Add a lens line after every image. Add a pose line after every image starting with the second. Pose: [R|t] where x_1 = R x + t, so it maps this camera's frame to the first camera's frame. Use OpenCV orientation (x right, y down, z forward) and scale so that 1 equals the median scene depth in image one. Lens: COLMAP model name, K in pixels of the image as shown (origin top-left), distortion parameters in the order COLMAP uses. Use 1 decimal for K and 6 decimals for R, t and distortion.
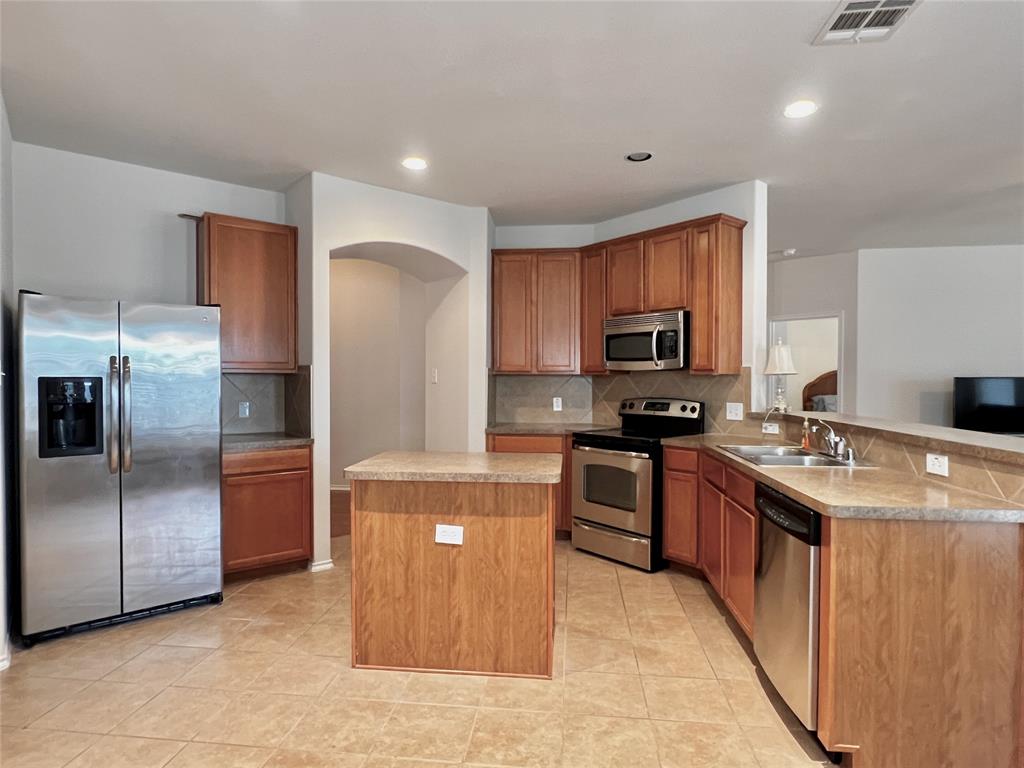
lens RADIAL K [[558.8, 0, 512.0], [0, 558.8, 384.0], [0, 0, 1]] dist [-0.002836, -0.000770]
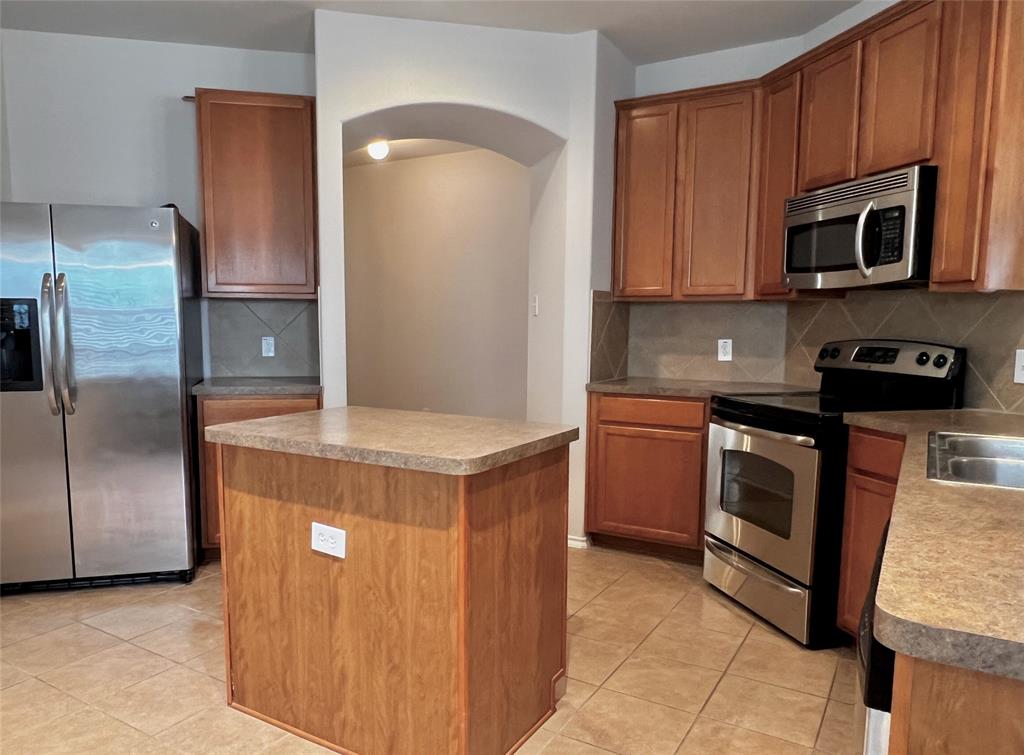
lens RADIAL K [[702.9, 0, 510.2], [0, 702.9, 402.7], [0, 0, 1]] dist [0.001155, -0.002117]
pose [[0.904745, 0.050652, -0.422931, 0.326630], [-0.008033, 0.994757, 0.101953, 0.027450], [0.425877, -0.088844, 0.900408, 0.318106]]
